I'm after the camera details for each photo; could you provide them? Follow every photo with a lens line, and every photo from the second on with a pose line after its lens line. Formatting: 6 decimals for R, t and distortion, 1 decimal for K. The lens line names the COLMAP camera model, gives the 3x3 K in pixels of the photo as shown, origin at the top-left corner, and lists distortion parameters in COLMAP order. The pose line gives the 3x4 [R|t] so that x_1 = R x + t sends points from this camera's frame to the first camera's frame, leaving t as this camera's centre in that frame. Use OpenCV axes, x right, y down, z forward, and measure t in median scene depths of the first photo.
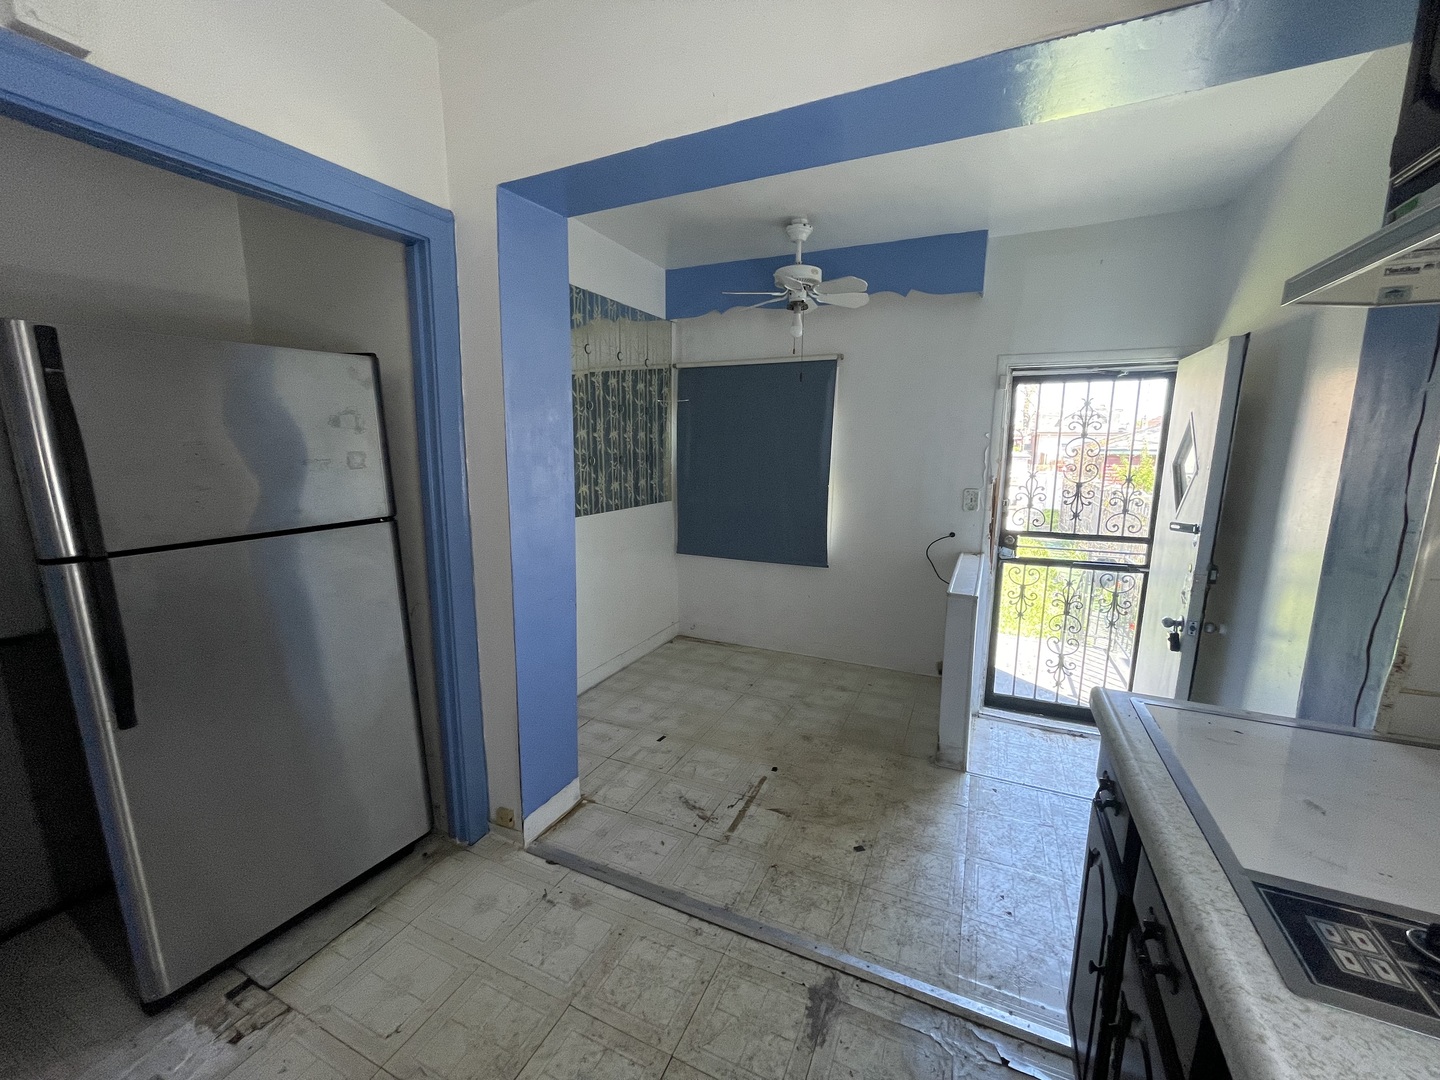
lens RADIAL K [[577.9, 0, 720.9], [0, 577.9, 538.1], [0, 0, 1]] dist [-0.004820, 0.000907]
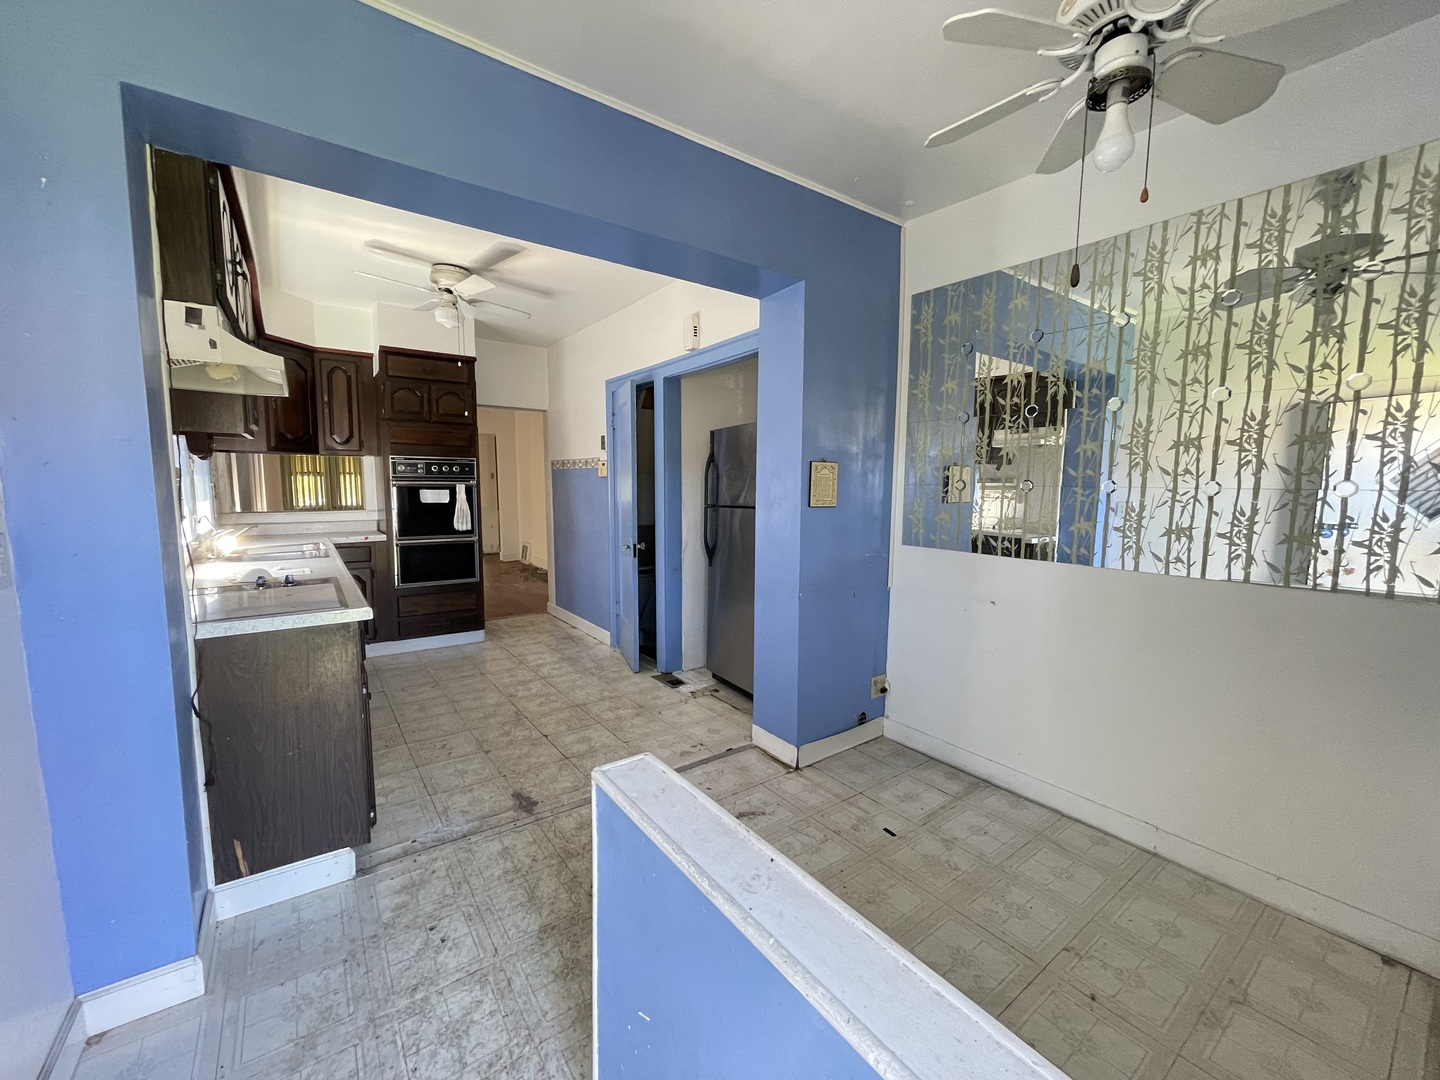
lens RADIAL K [[577.9, 0, 721.0], [0, 577.9, 535.8], [0, 0, 1]] dist [-0.004820, 0.000907]
pose [[-0.483286, 0.075425, -0.872208, 0.623763], [-0.153022, 0.973667, 0.168987, -0.135062], [0.861986, 0.215136, -0.459018, 1.012567]]
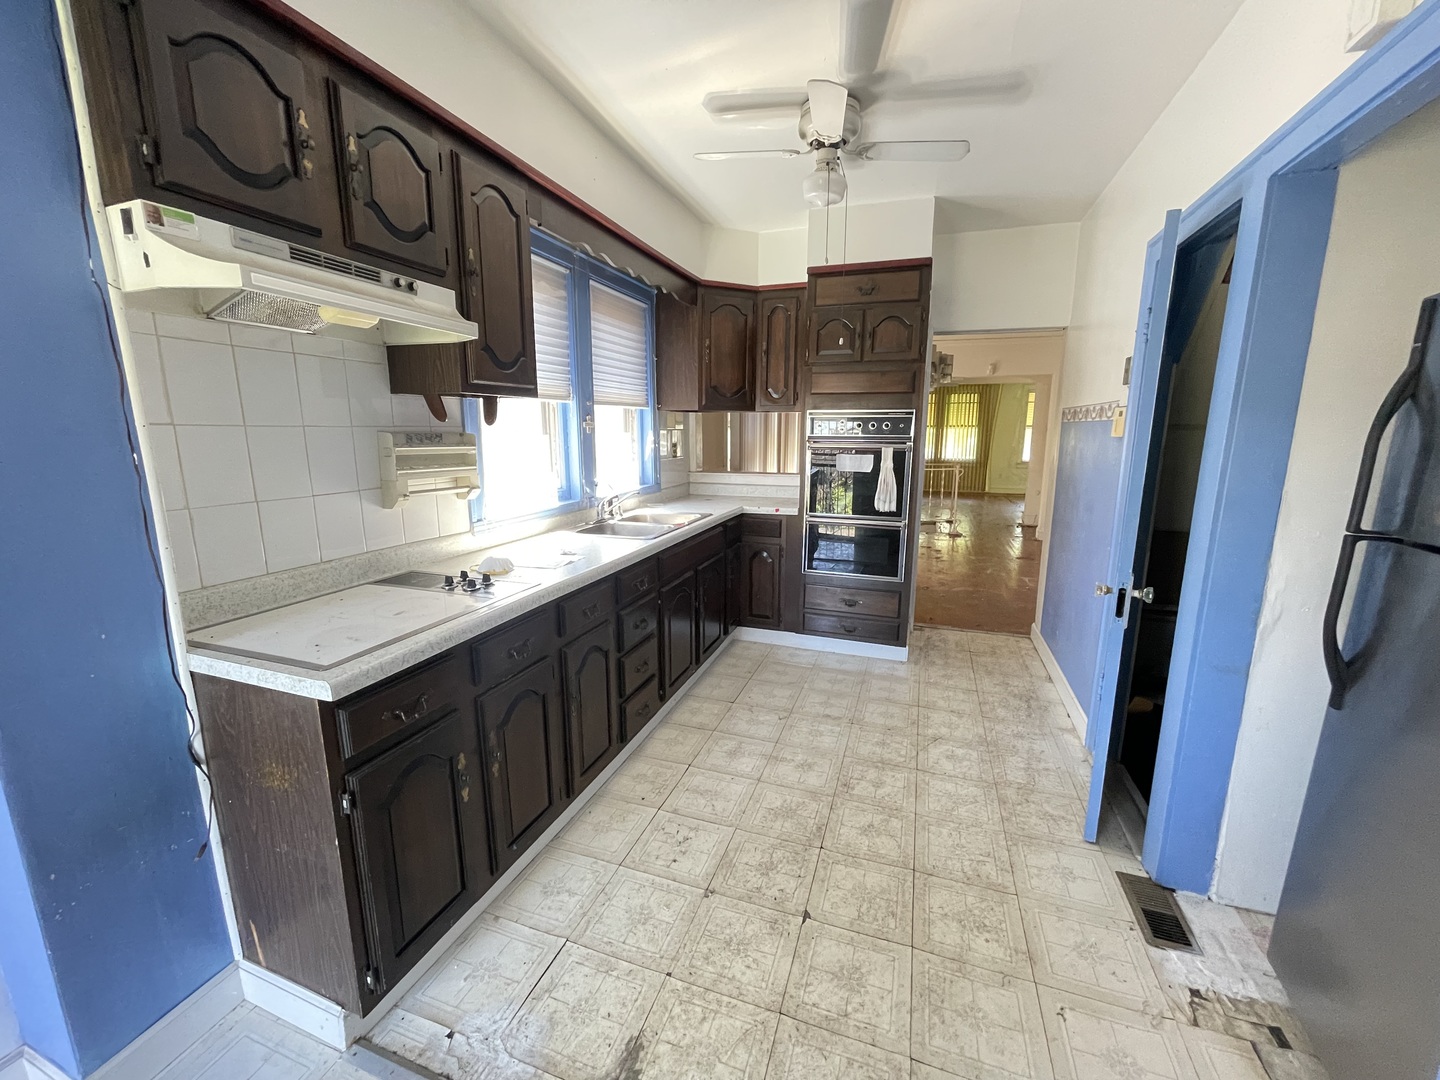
lens RADIAL K [[577.9, 0, 723.4], [0, 577.9, 540.1], [0, 0, 1]] dist [-0.004820, 0.000907]
pose [[-0.995116, 0.013303, -0.097817, 0.047978], [-0.021582, 0.937592, 0.347068, -0.113908], [0.096329, 0.347484, -0.932725, 0.749780]]
